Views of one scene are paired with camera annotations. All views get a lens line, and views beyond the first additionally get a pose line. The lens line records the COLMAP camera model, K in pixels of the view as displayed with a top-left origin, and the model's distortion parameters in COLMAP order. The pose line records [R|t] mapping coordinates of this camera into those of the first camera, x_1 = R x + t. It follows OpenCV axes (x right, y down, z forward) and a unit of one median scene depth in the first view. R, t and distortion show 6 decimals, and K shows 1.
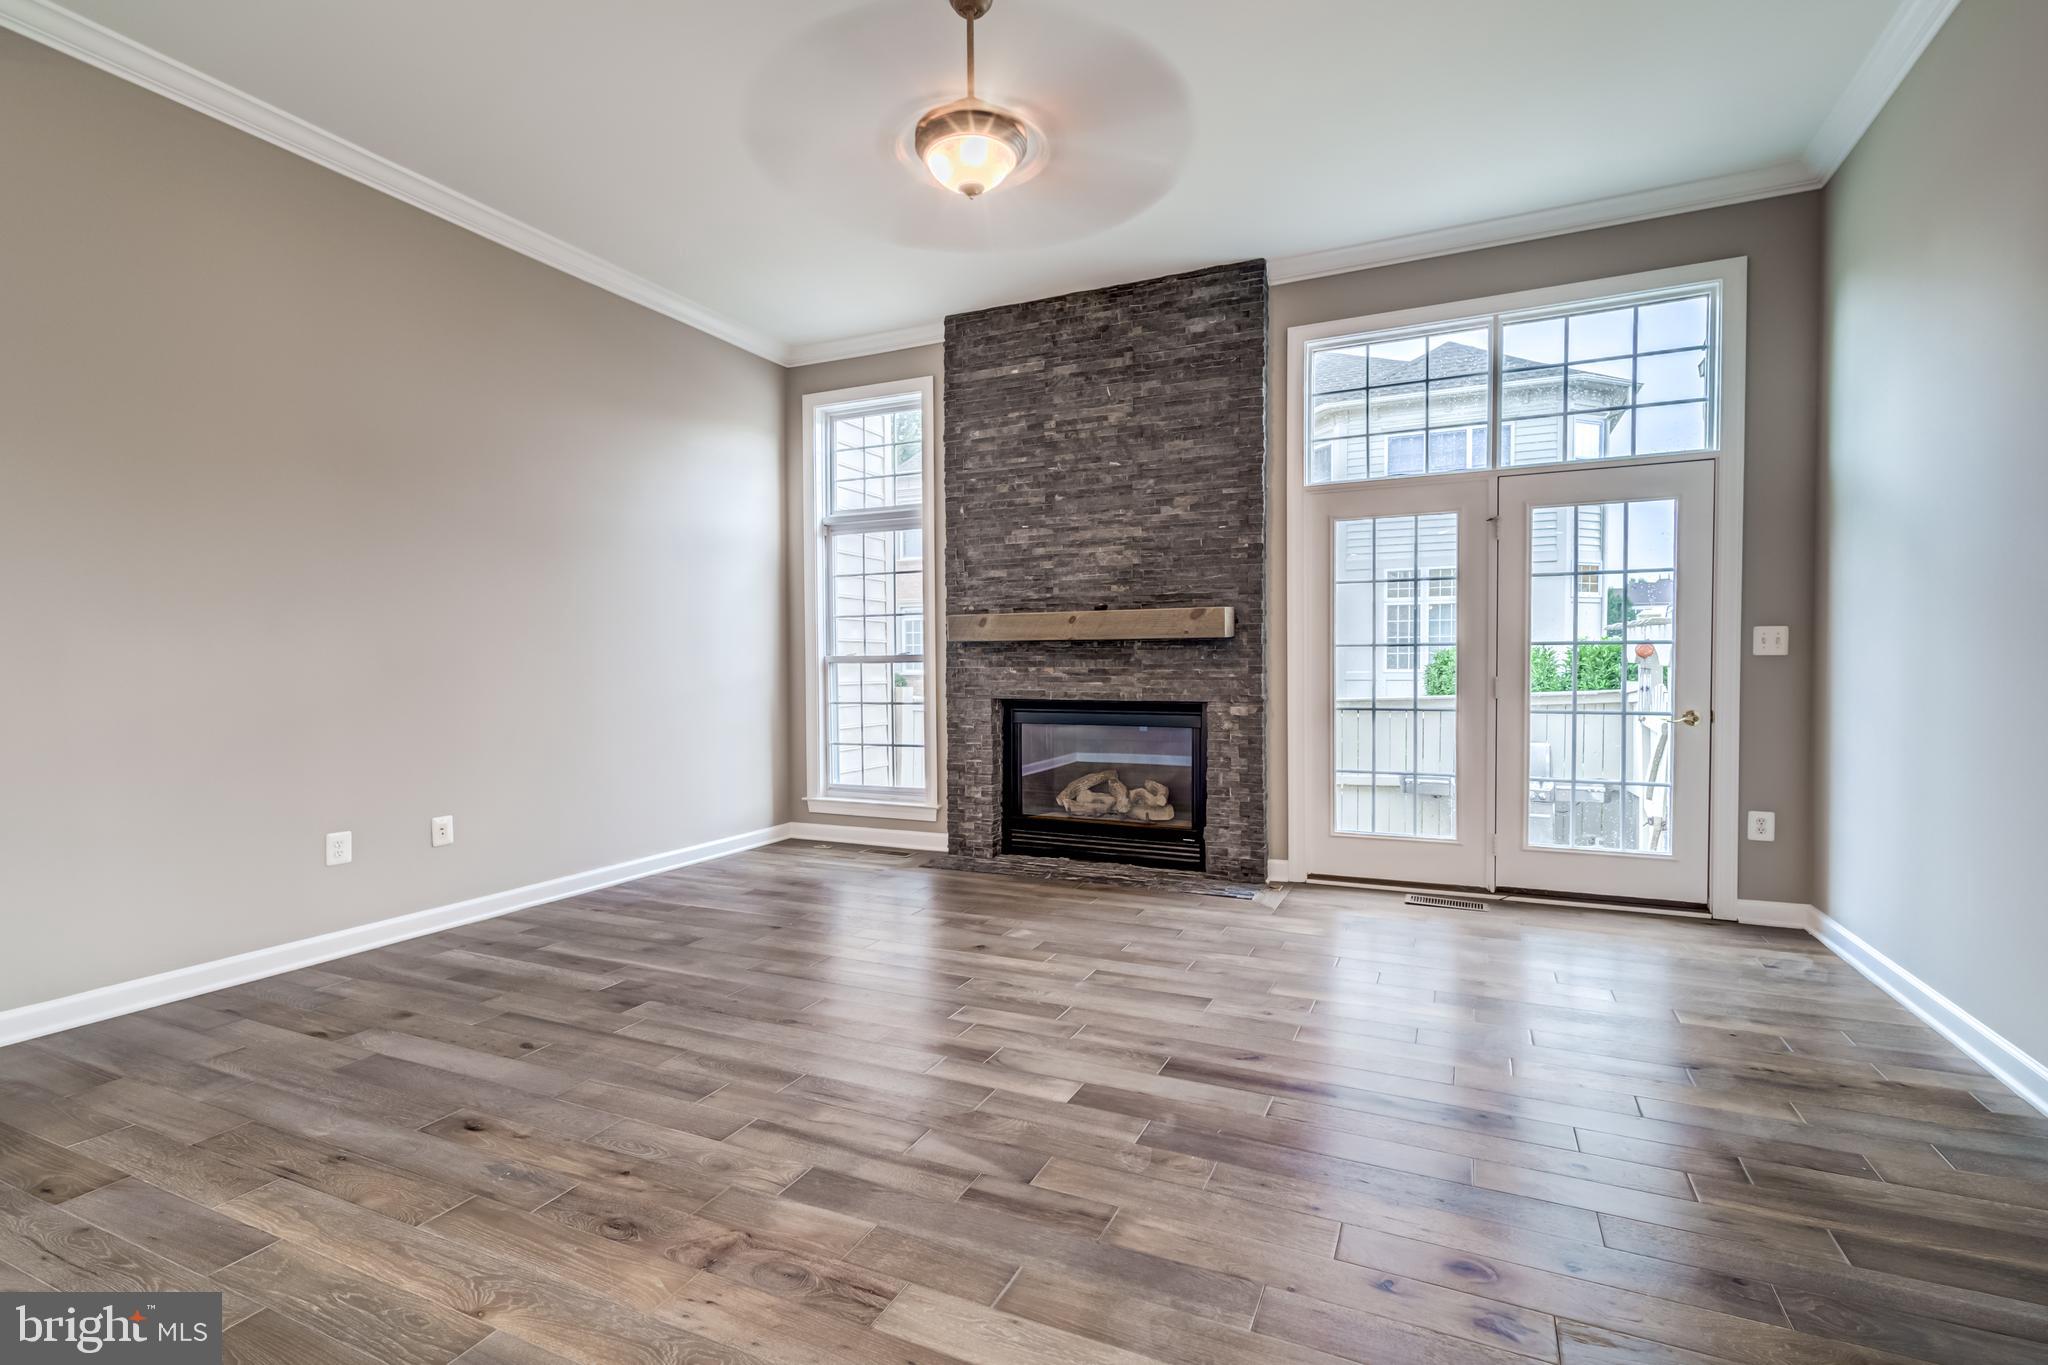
lens RADIAL K [[925.4, 0, 1006.5], [0, 925.4, 685.4], [0, 0, 1]] dist [0.003194, -0.000078]
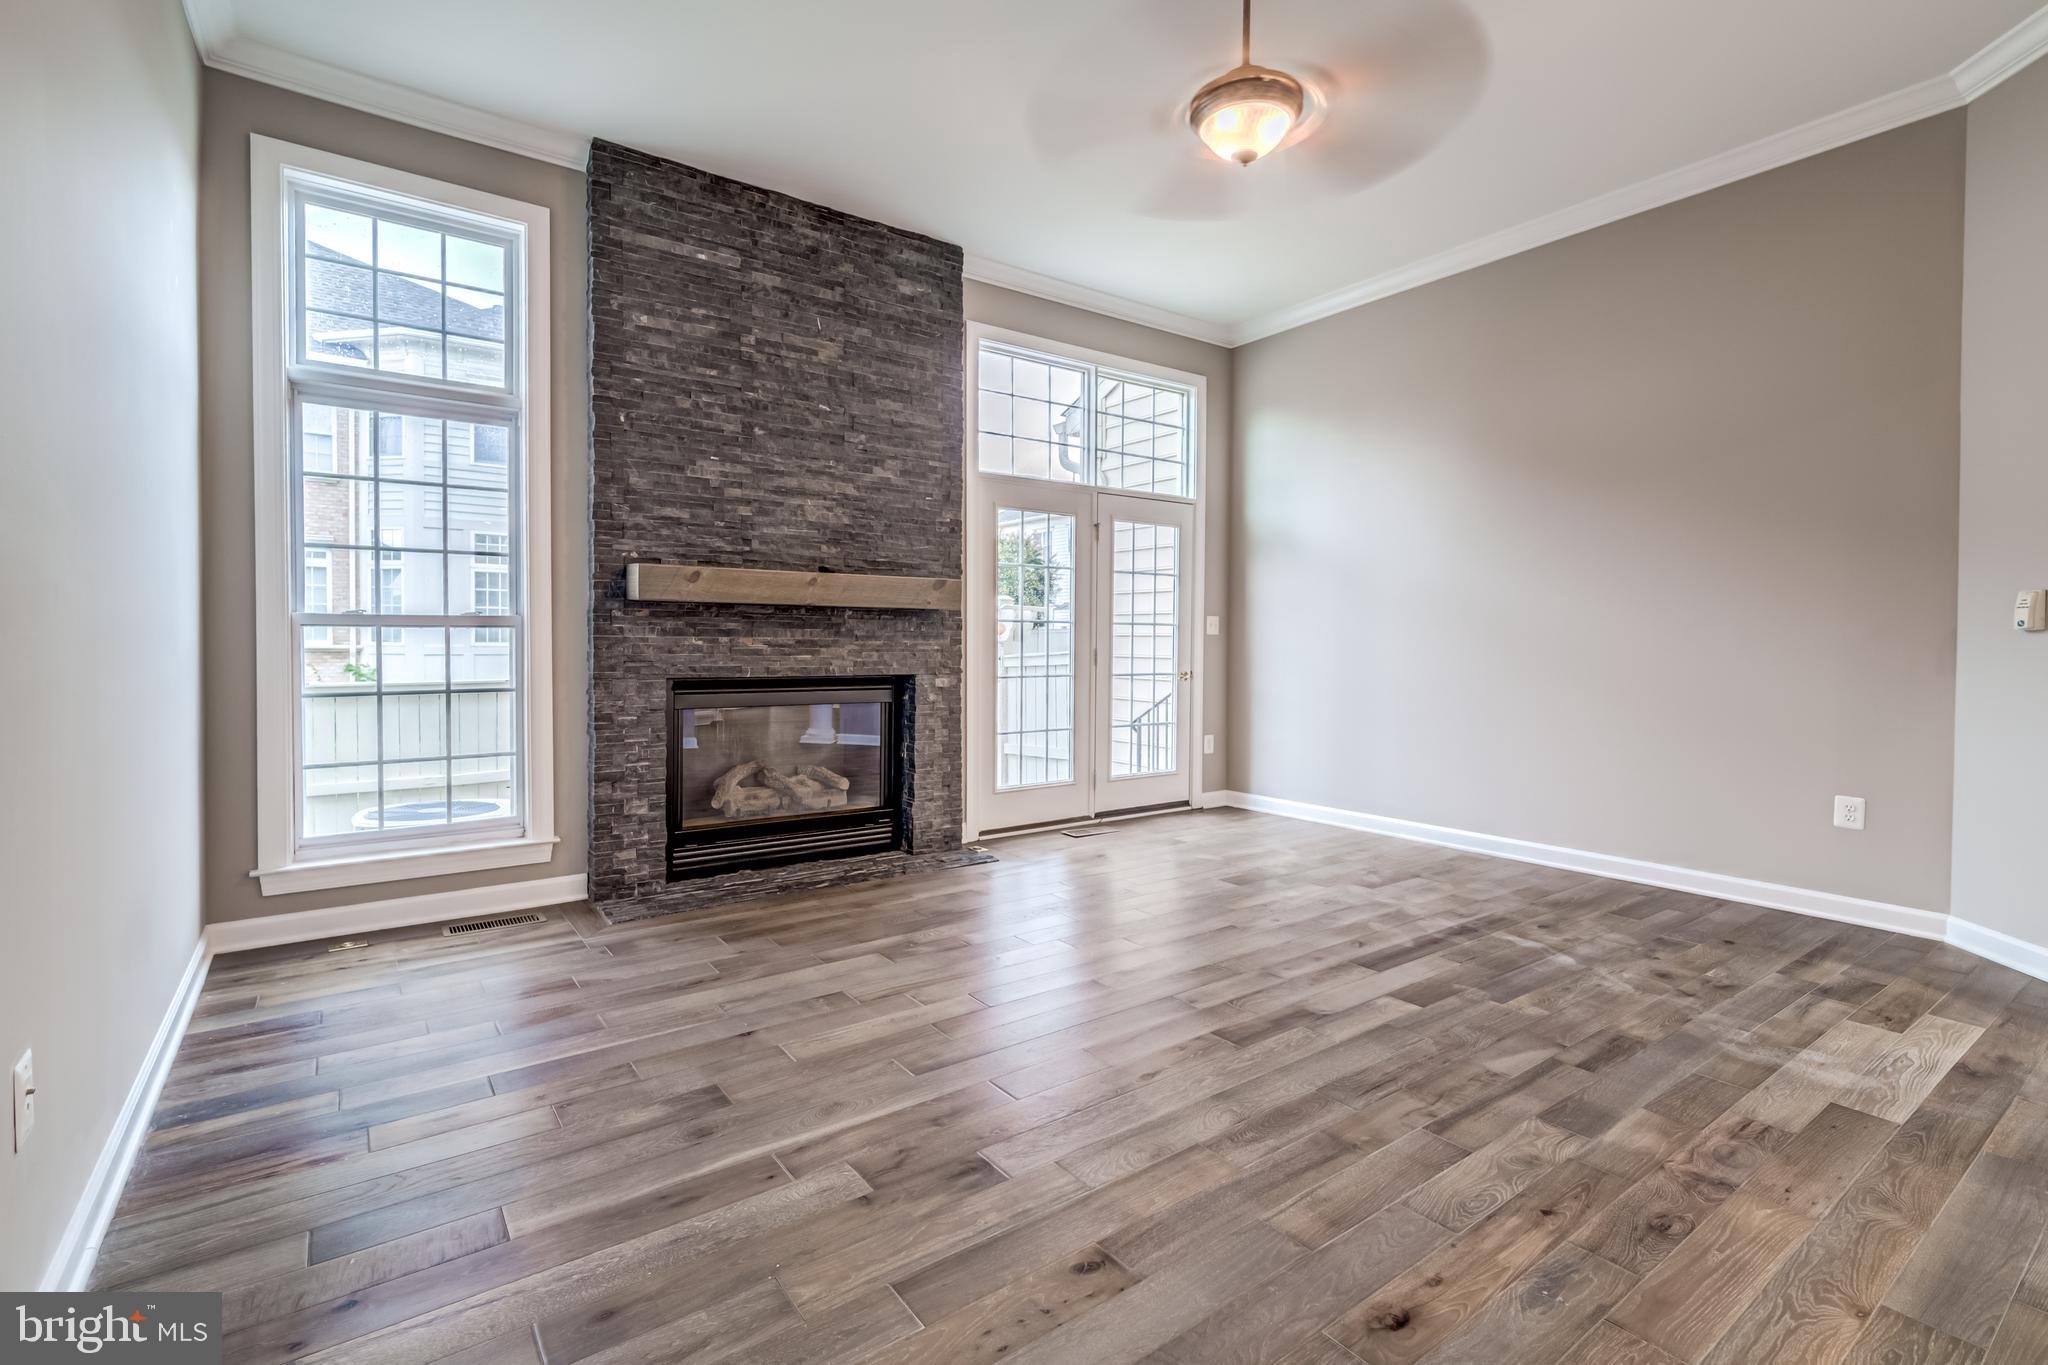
lens RADIAL K [[941.4, 0, 1023.1], [0, 941.4, 651.2], [0, 0, 1]] dist [0.003230, 0.000361]
pose [[0.489038, -0.002182, 0.872260, -0.574519], [0.010583, 0.999938, -0.003432, -0.002009], [-0.872198, 0.010910, 0.489031, 0.398185]]
